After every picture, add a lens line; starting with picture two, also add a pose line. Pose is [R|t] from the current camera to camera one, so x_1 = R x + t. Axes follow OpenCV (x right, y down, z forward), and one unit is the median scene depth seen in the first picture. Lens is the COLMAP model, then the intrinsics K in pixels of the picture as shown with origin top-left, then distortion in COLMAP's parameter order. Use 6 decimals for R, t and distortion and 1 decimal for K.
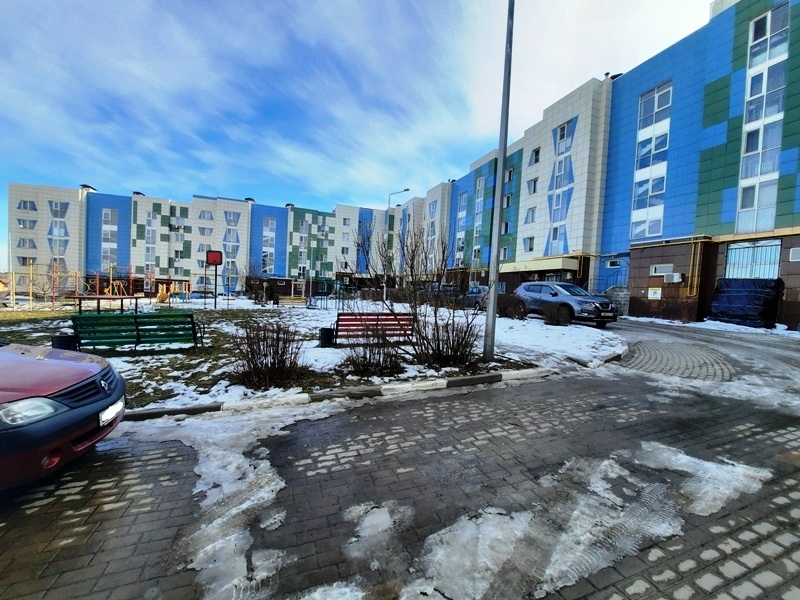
lens RADIAL K [[317.8, 0, 404.6], [0, 317.8, 302.9], [0, 0, 1]] dist [-0.019718, -0.000943]
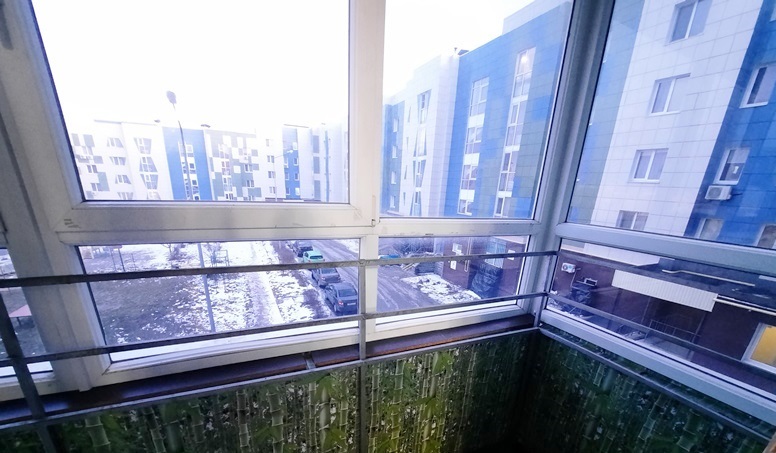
lens RADIAL K [[320.0, 0, 392.9], [0, 320.0, 307.8], [0, 0, 1]] dist [-0.021478, 0.000565]
pose [[0.997304, -0.032593, 0.065744, 0.119049], [0.010588, 0.950482, 0.310600, -0.079868], [-0.072612, -0.309067, 0.948264, -0.103329]]
